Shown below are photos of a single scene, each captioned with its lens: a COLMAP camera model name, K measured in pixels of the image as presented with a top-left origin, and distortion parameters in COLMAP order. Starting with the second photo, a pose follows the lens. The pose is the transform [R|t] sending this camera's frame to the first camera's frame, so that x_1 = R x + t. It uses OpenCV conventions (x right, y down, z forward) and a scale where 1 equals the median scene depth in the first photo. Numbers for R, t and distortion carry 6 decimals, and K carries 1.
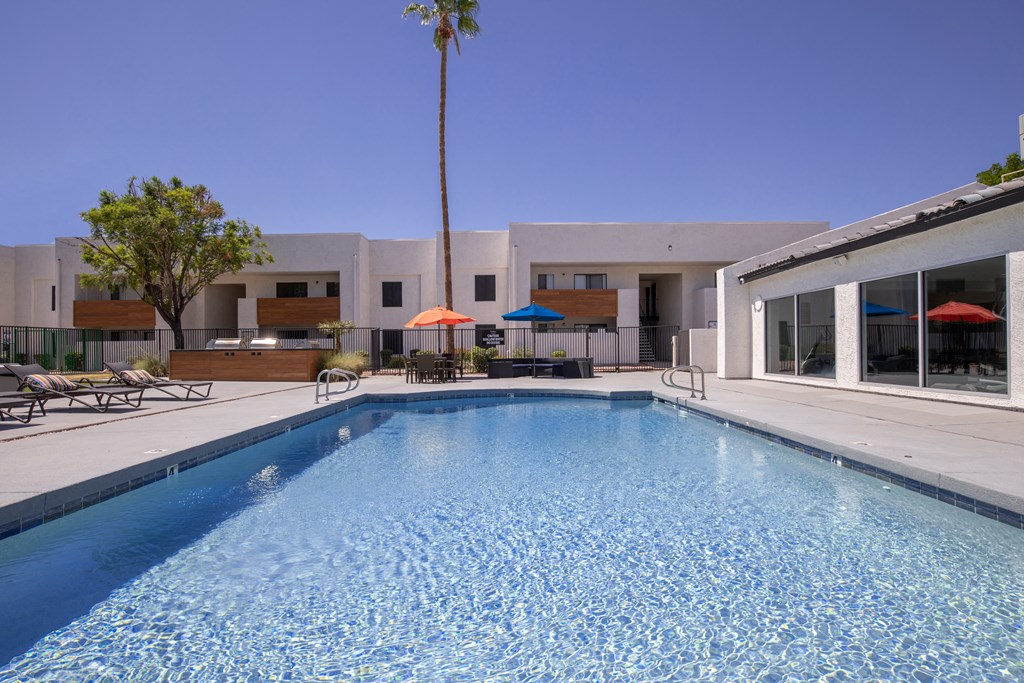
lens RADIAL K [[485.0, 0, 513.0], [0, 485.0, 350.0], [0, 0, 1]] dist [-0.001629, -0.000336]
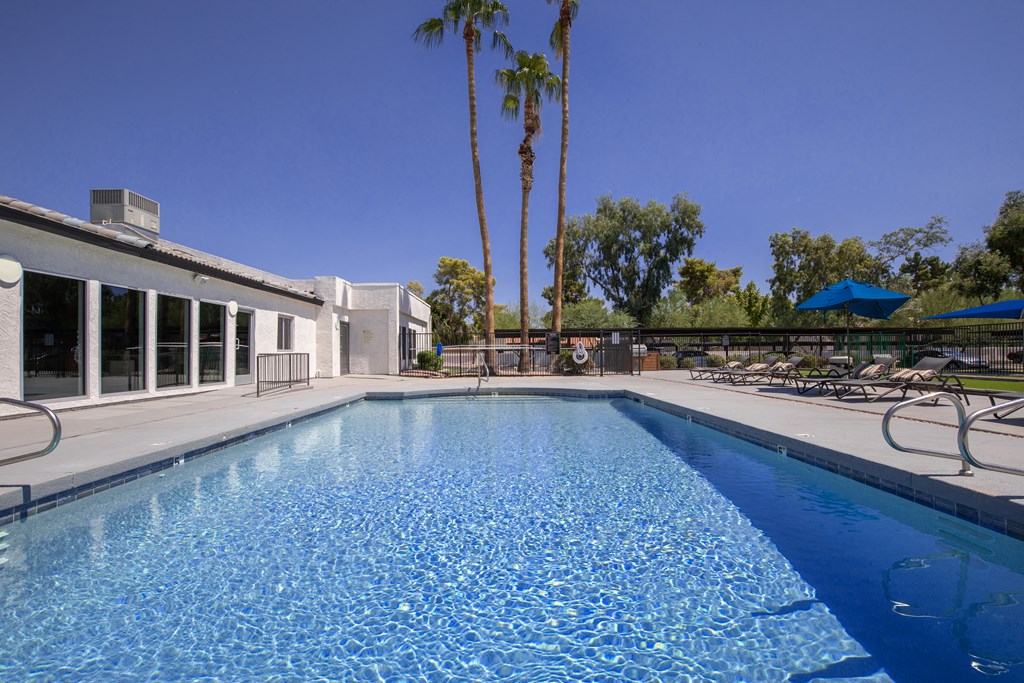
lens RADIAL K [[485.0, 0, 513.0], [0, 485.0, 350.0], [0, 0, 1]] dist [-0.001629, -0.000336]
pose [[-0.999562, 0.018706, -0.022951, -0.036904], [0.018905, 0.999785, -0.008486, 0.005924], [0.022788, -0.008916, -0.999701, 2.026736]]
